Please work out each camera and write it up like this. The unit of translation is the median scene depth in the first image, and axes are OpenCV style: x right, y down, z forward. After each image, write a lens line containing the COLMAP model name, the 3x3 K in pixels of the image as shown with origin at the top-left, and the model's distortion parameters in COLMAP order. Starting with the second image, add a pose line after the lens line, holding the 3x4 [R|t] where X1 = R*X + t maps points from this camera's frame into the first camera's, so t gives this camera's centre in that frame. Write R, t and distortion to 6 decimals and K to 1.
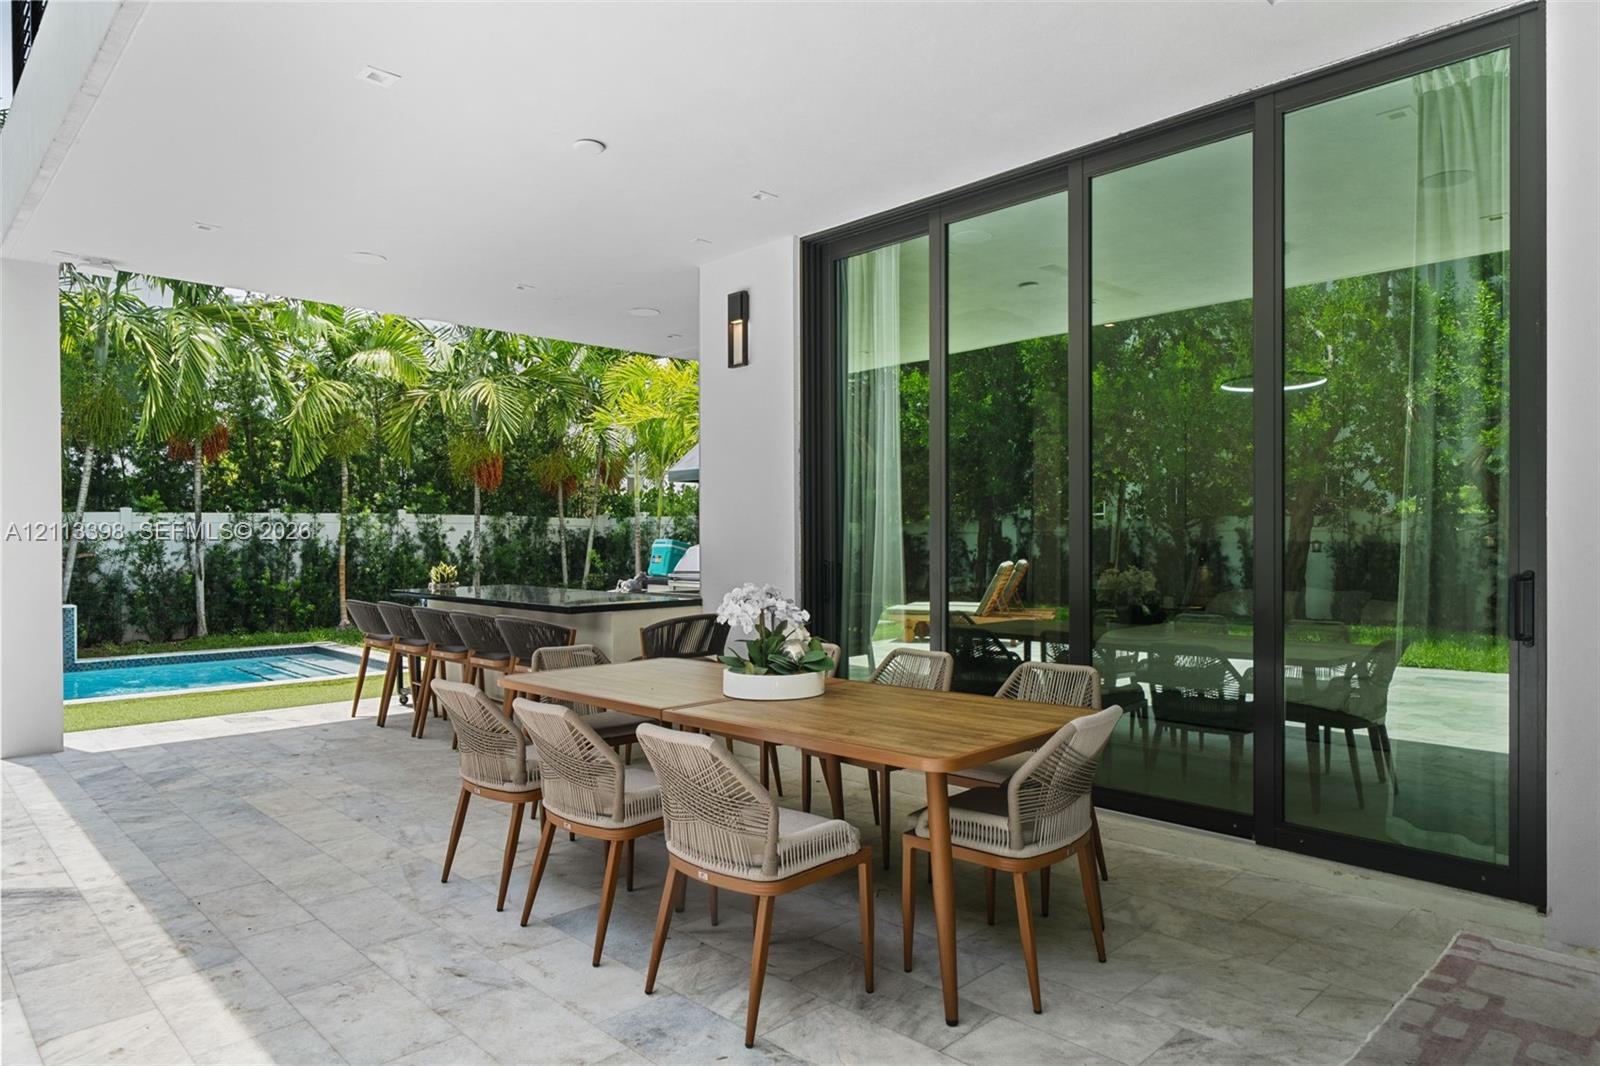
lens RADIAL K [[975.9, 0, 800.0], [0, 975.9, 533.0], [0, 0, 1]] dist [-0.000806, -0.000312]
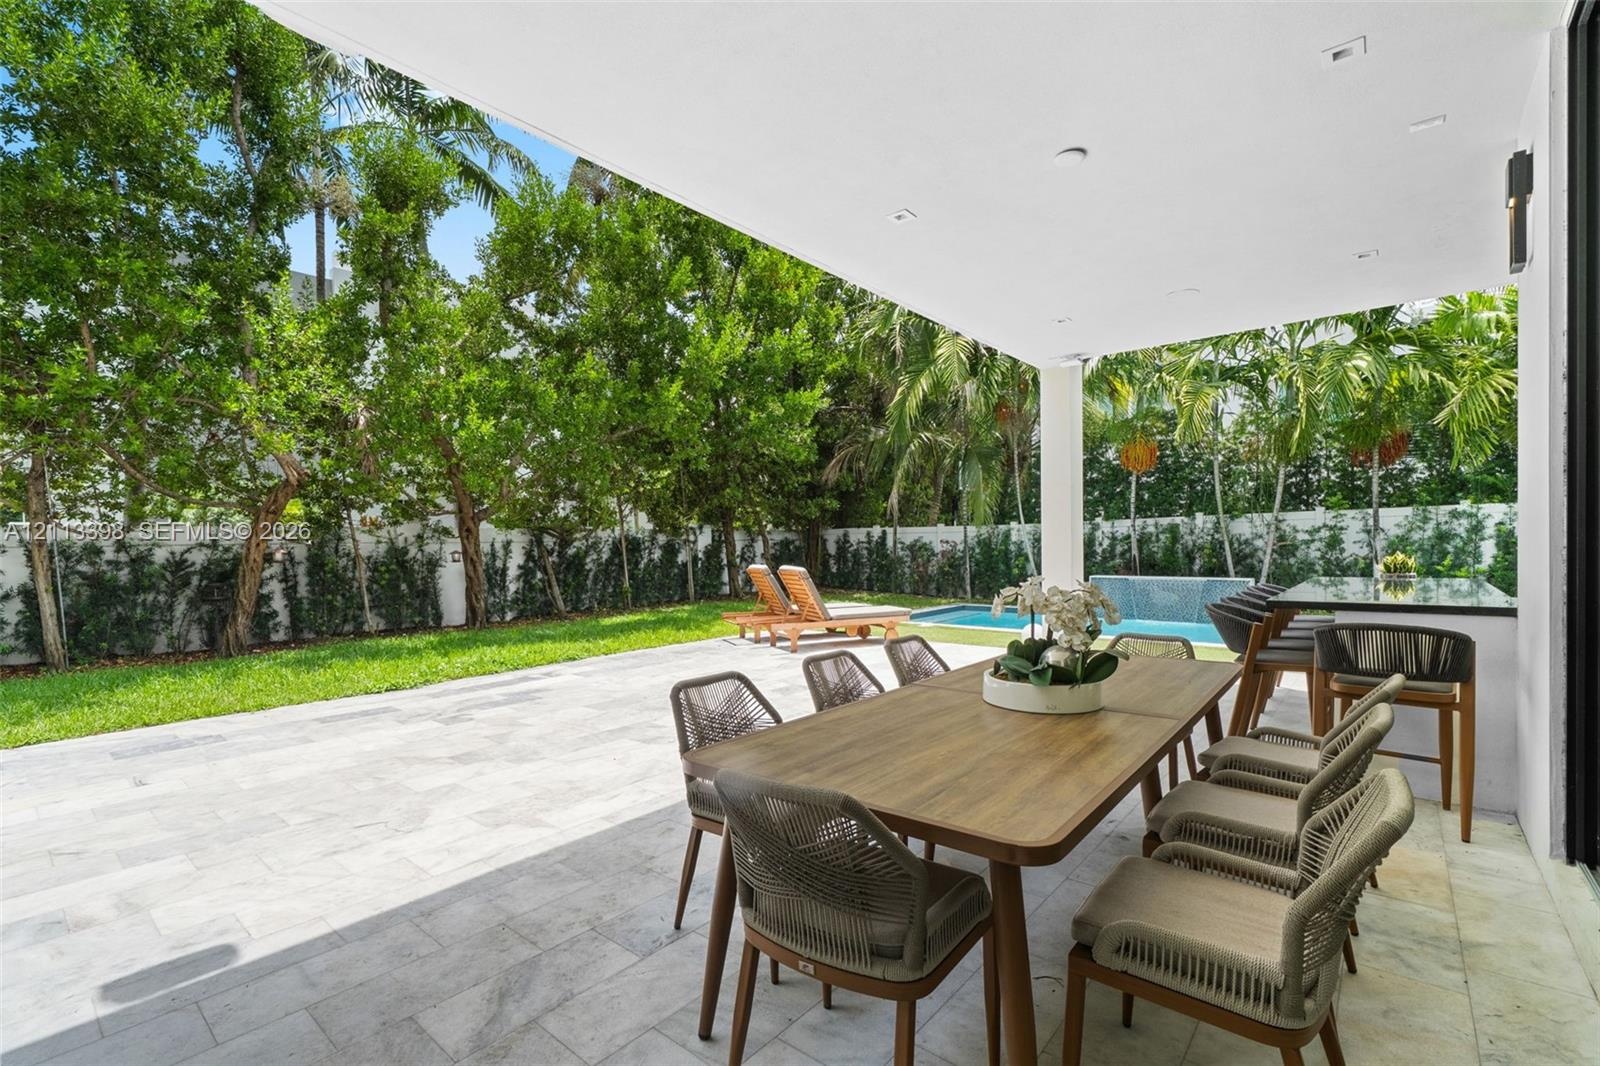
lens RADIAL K [[703.5, 0, 802.1], [0, 703.5, 553.0], [0, 0, 1]] dist [0.000374, 0.000571]
pose [[0.096979, 0.016291, -0.995153, 0.176906], [0.022456, 0.999576, 0.018552, 0.001842], [0.995033, -0.024146, 0.096572, 0.213566]]
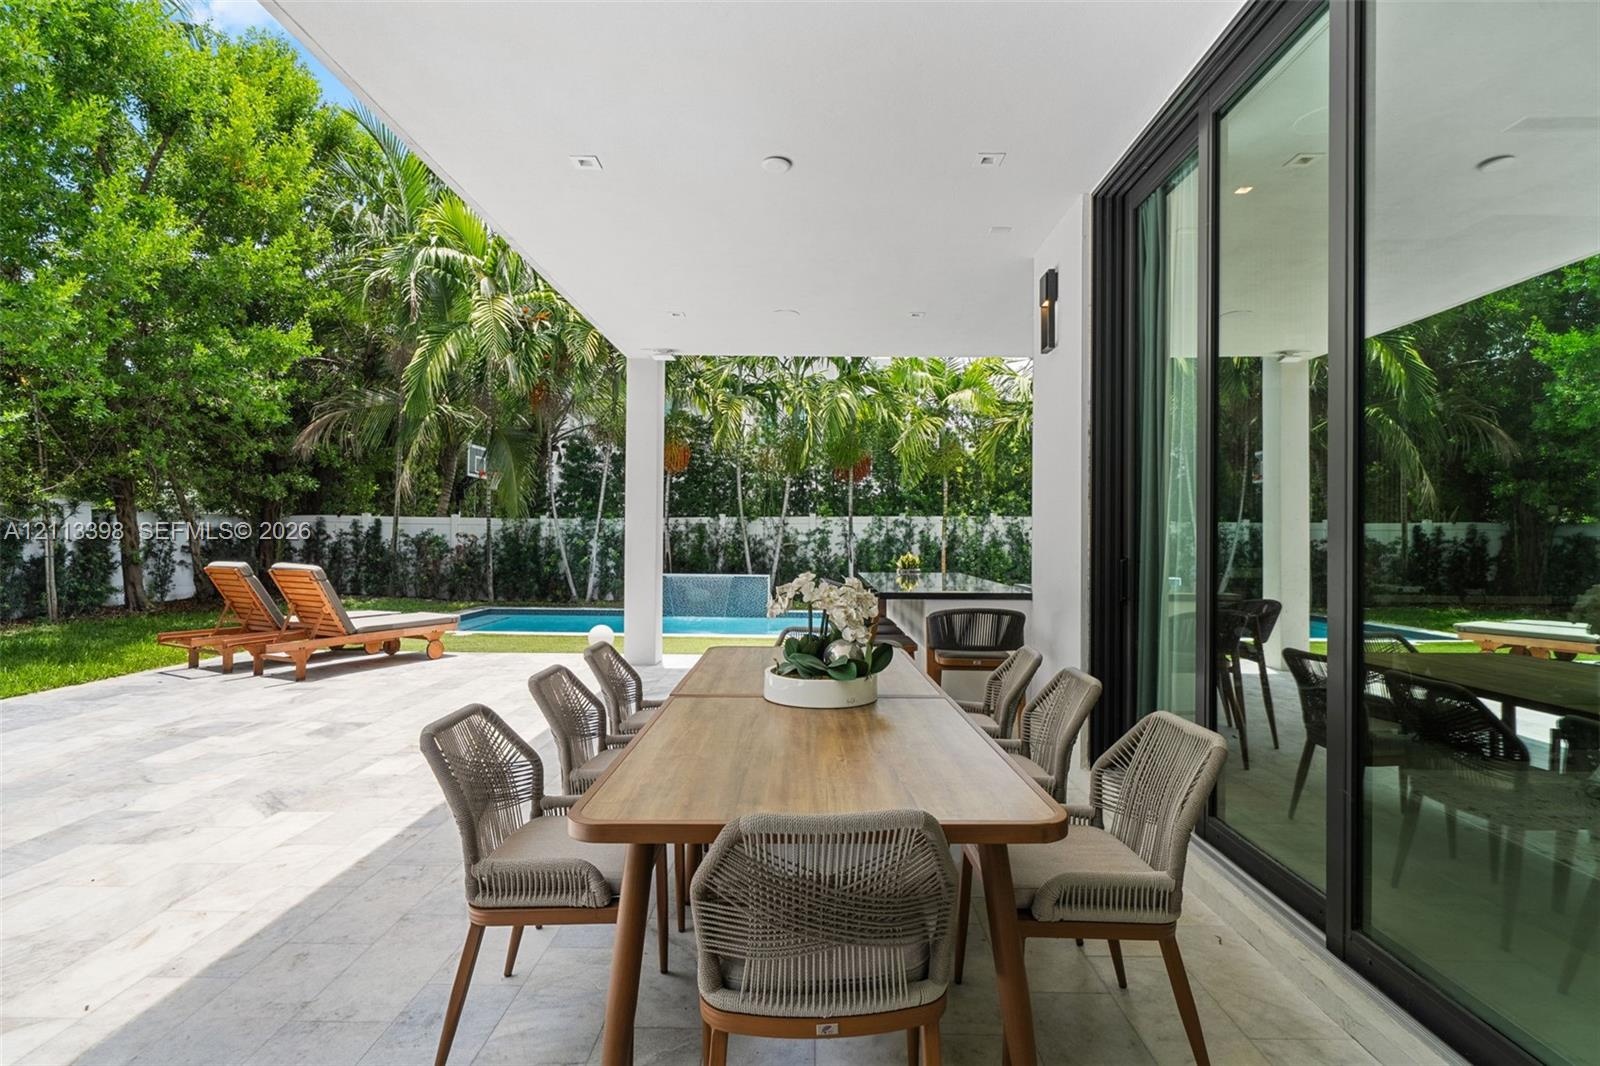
lens RADIAL K [[753.6, 0, 800.0], [0, 753.6, 533.0], [0, 0, 1]] dist [-0.001251, 0.000734]
pose [[0.703609, 0.005080, -0.710569, 0.136047], [-0.005404, 0.999984, 0.001799, 0.002093], [0.710567, 0.002574, 0.703625, 0.147642]]
